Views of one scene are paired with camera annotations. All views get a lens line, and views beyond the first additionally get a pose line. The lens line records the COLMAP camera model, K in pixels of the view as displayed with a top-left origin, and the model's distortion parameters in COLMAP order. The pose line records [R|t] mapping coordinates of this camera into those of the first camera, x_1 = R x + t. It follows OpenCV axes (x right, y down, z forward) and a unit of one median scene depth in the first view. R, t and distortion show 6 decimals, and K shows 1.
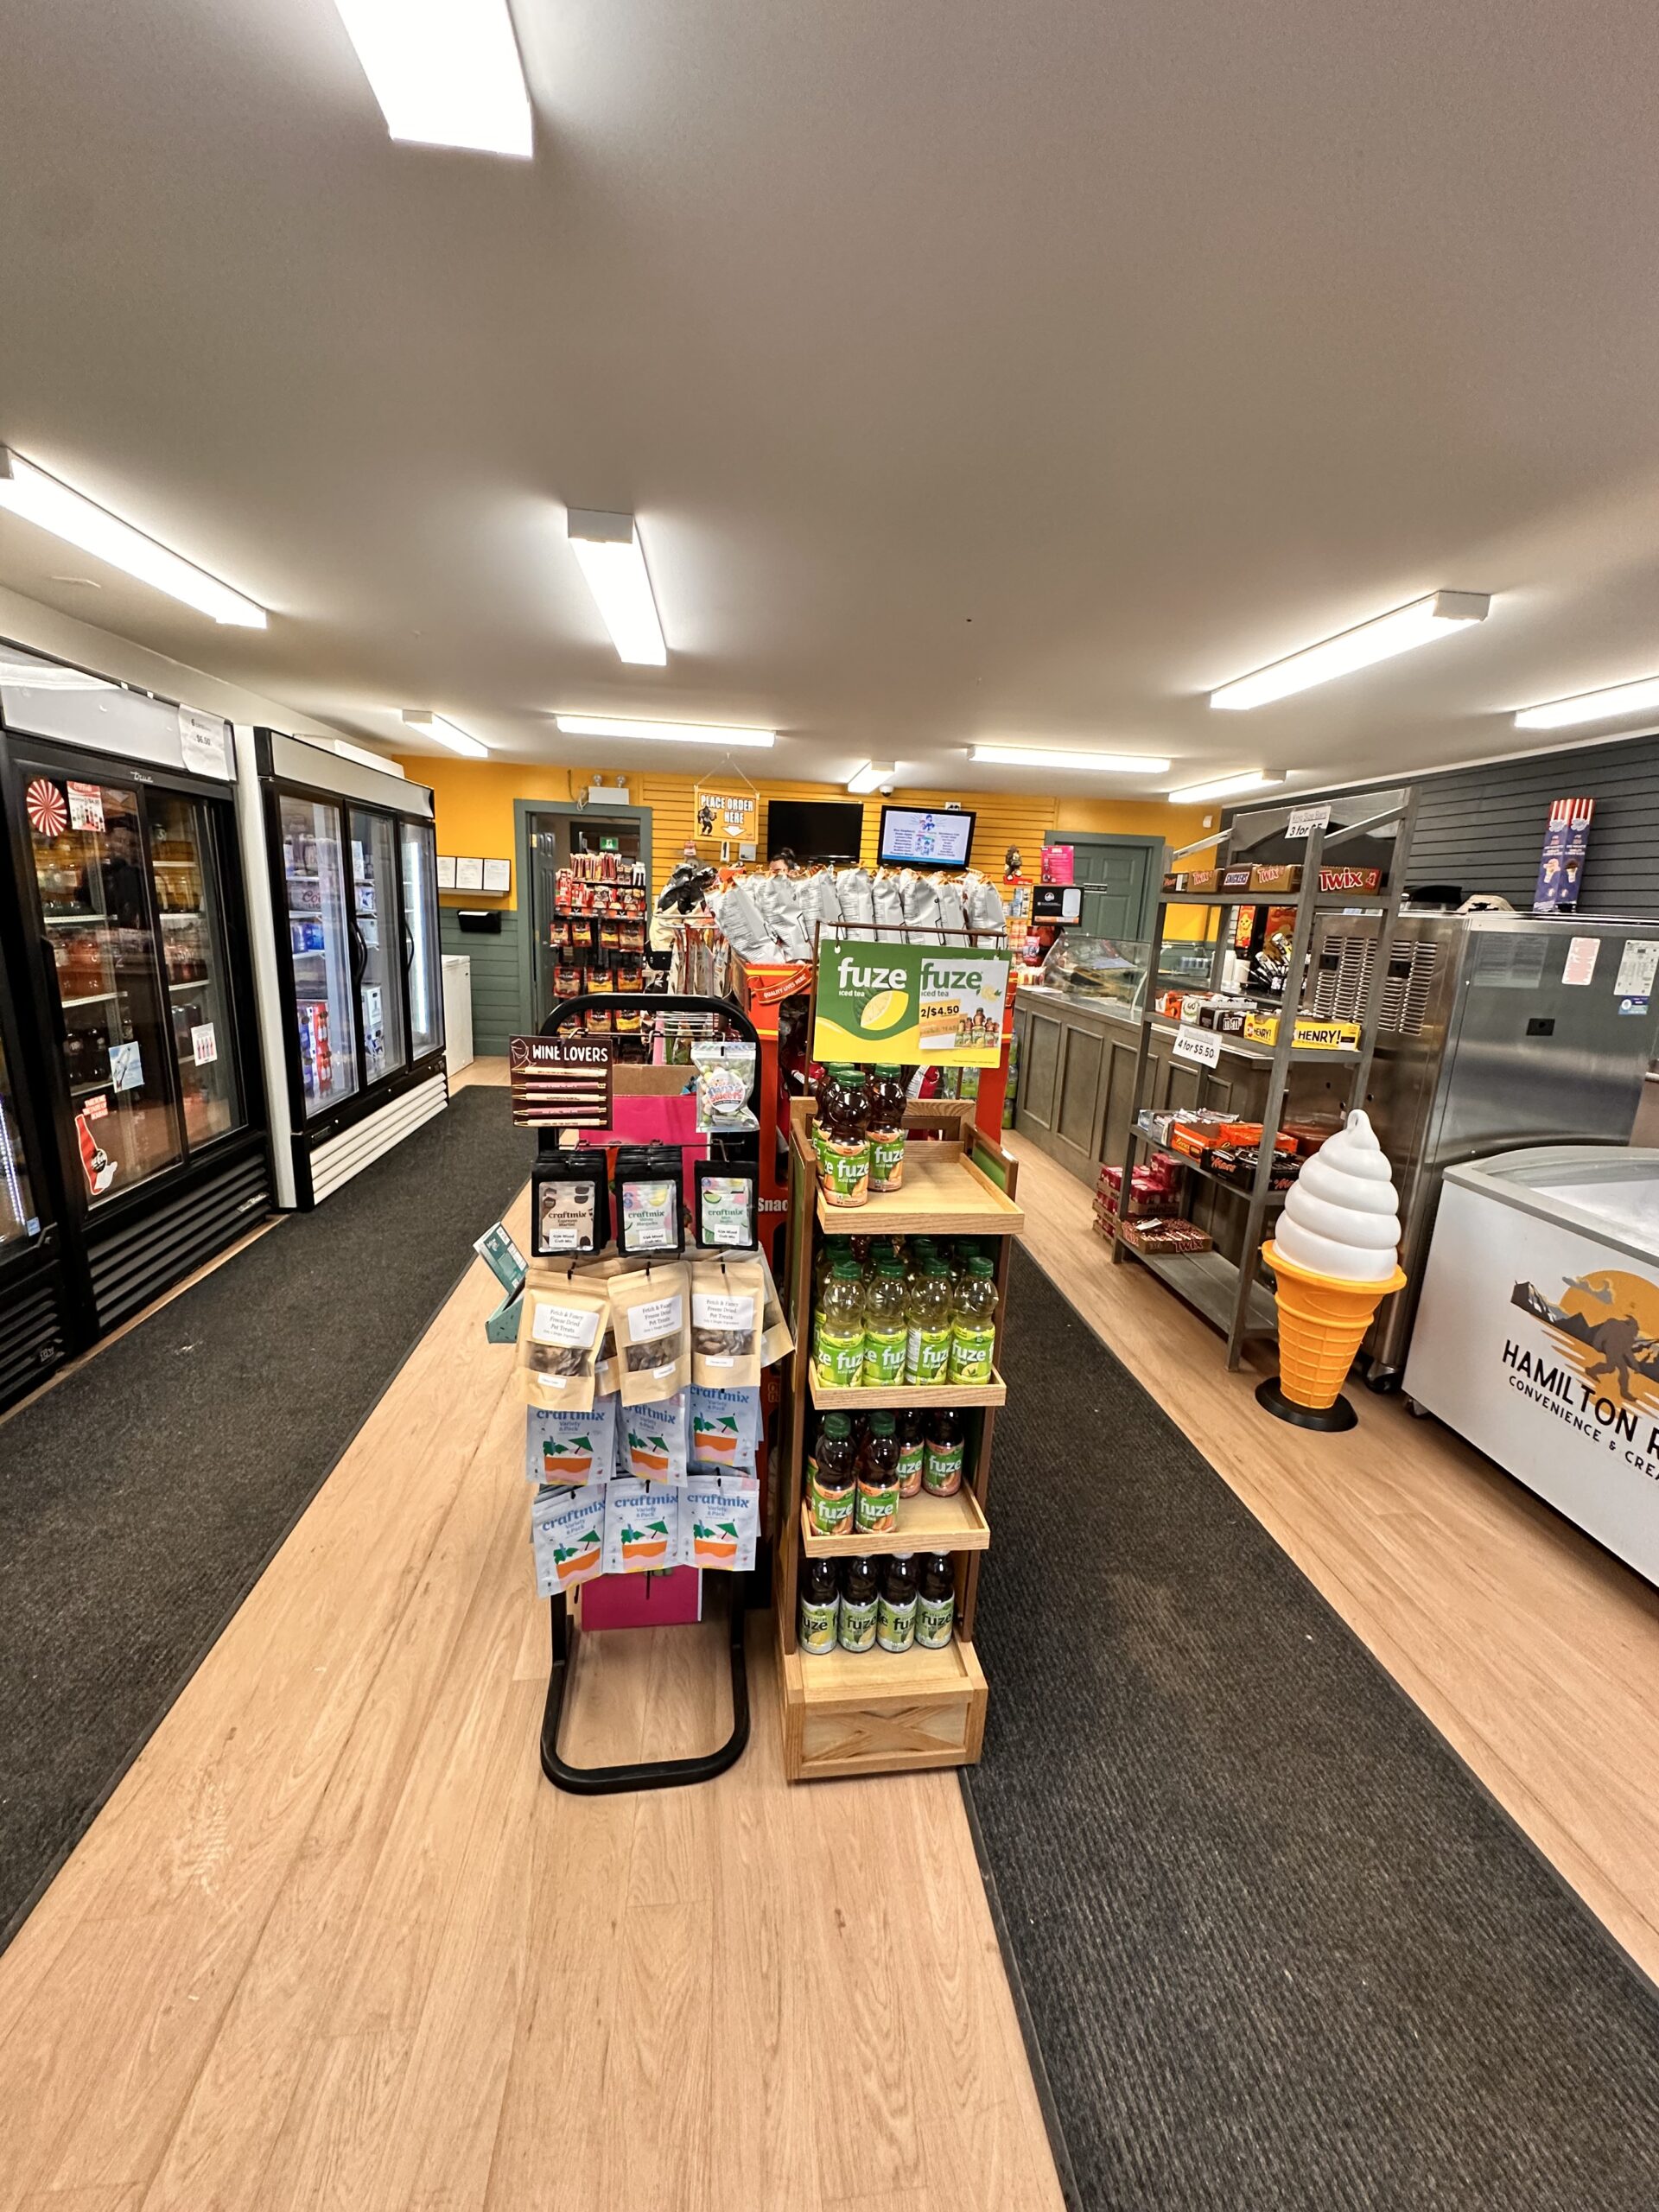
lens RADIAL K [[882.8, 0, 831.2], [0, 882.8, 1106.4], [0, 0, 1]] dist [-0.004936, 0.000868]
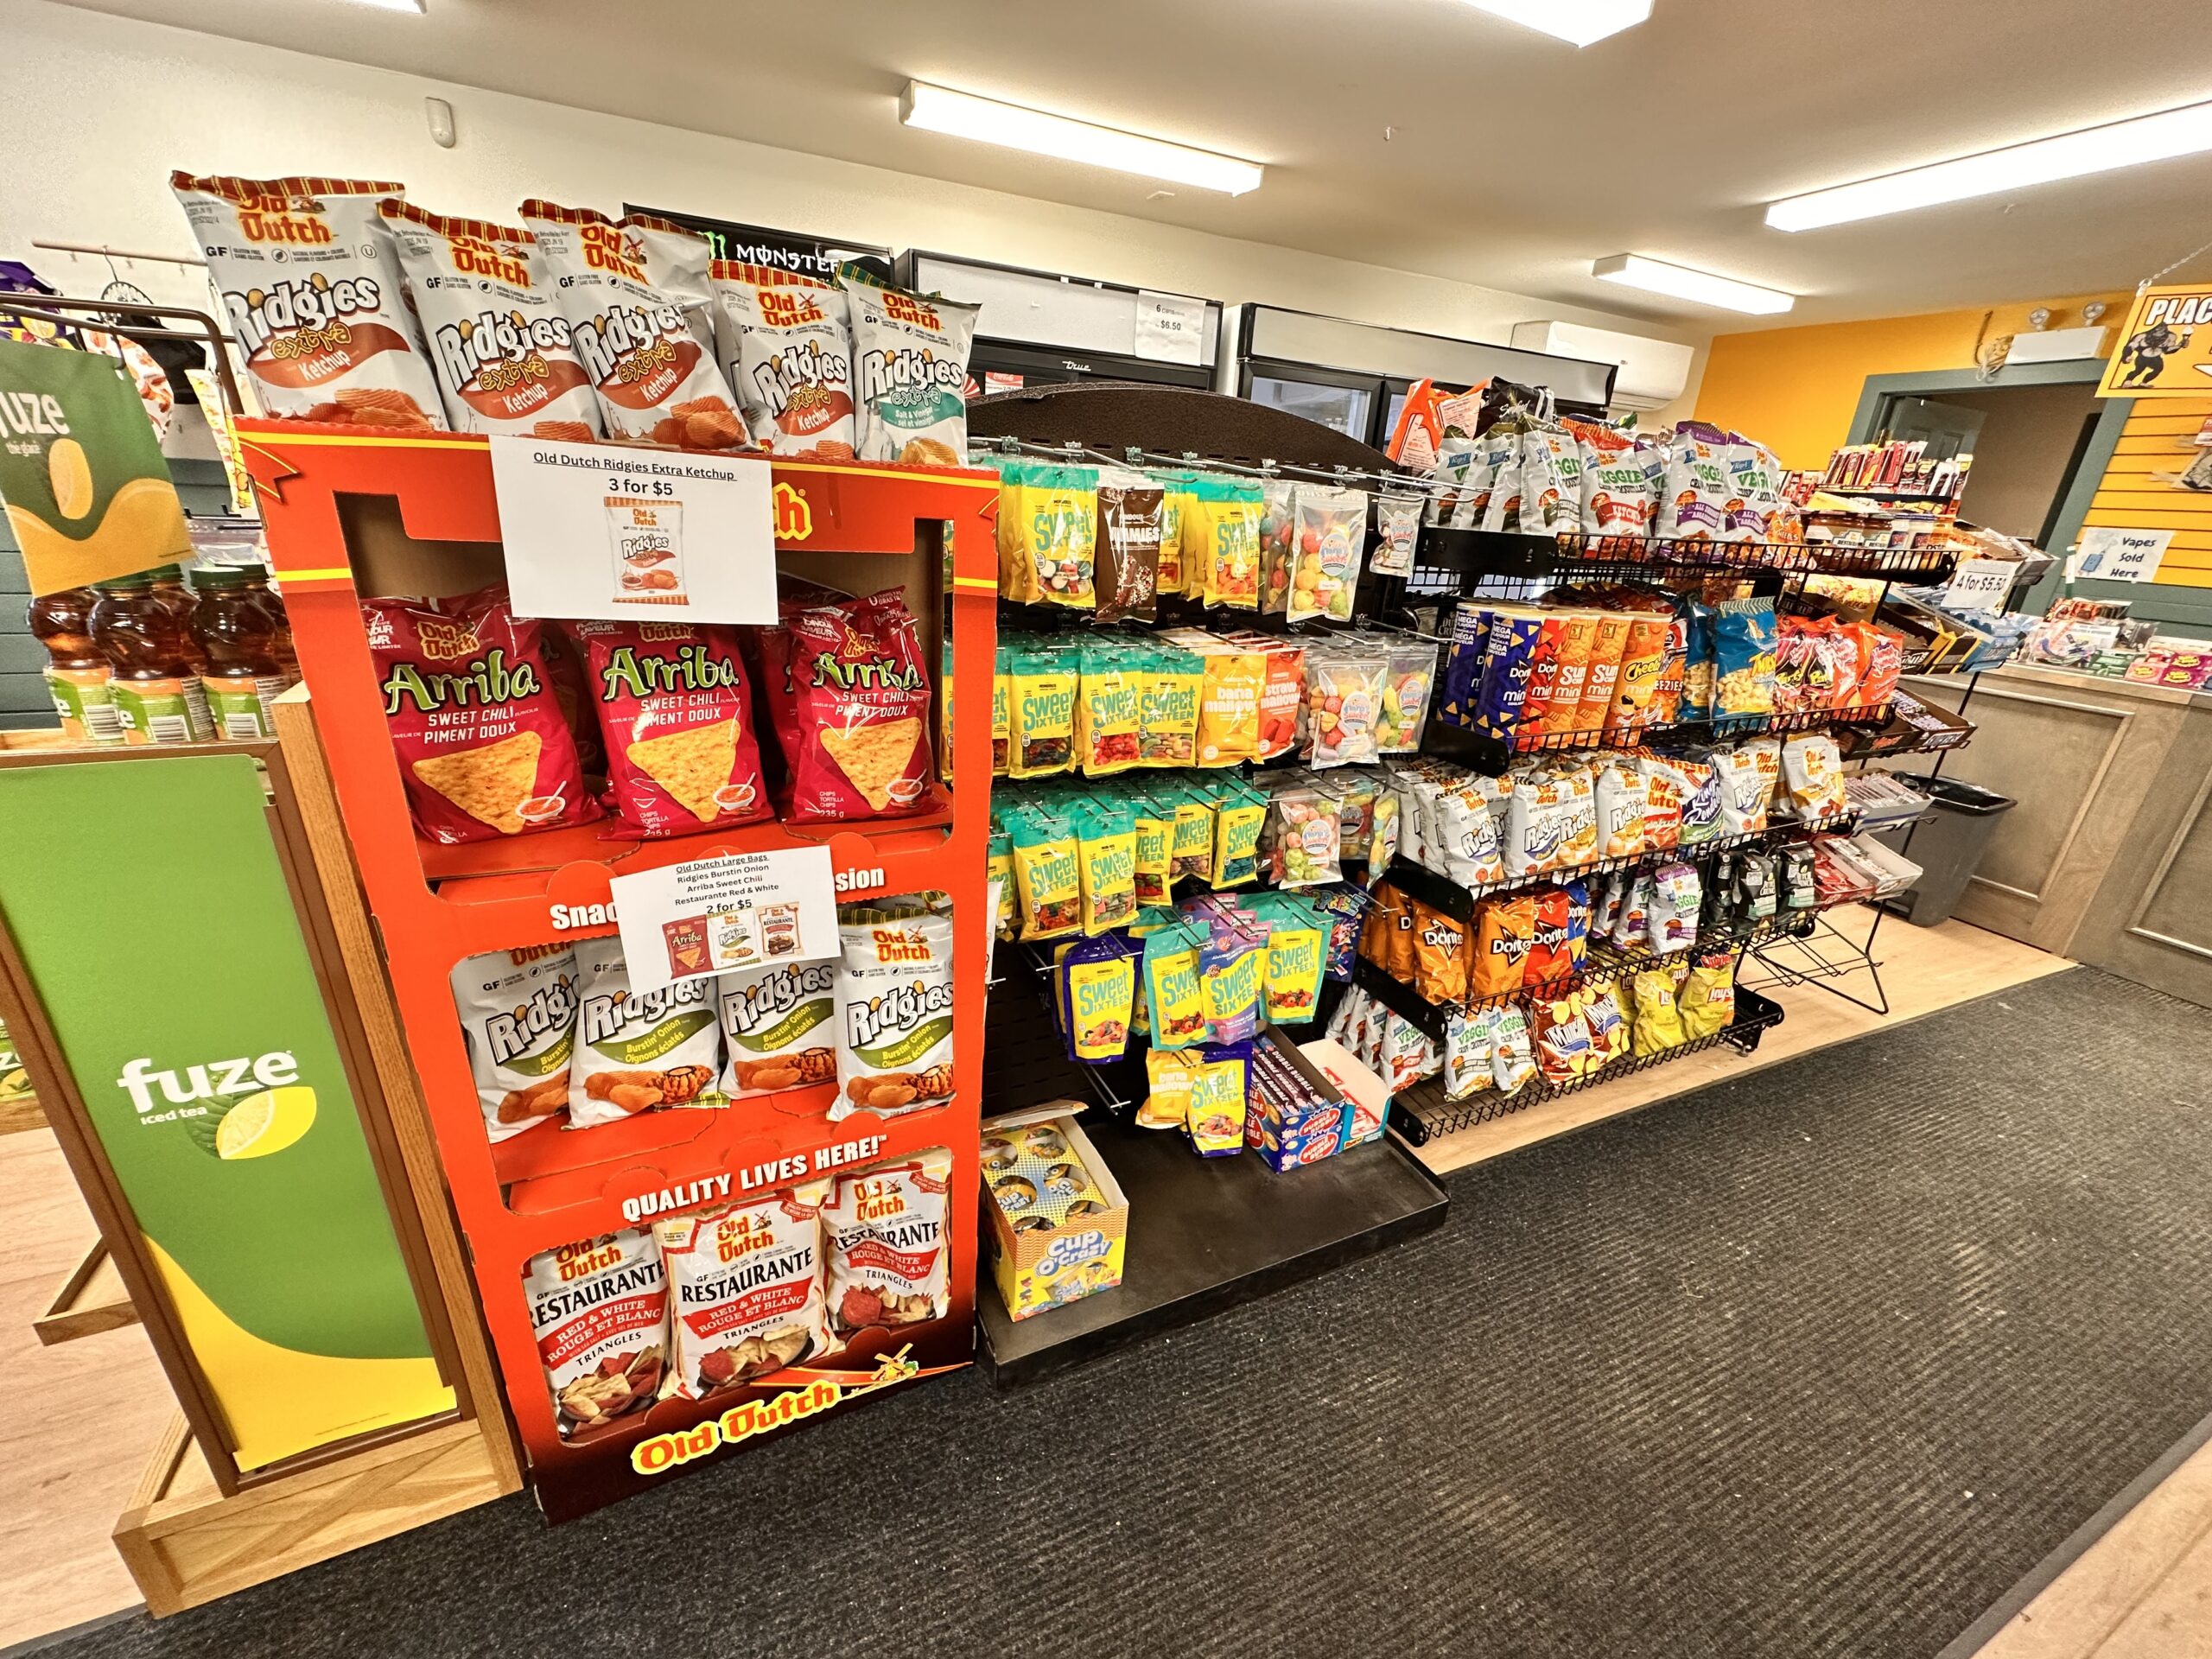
lens RADIAL K [[882.8, 0, 1105.0], [0, 882.8, 836.4], [0, 0, 1]] dist [-0.004936, 0.000868]
pose [[0.302112, 0.322540, -0.897049, 0.491236], [-0.257940, 0.933576, 0.248804, -0.113442], [0.917712, 0.156218, 0.365240, 0.800946]]
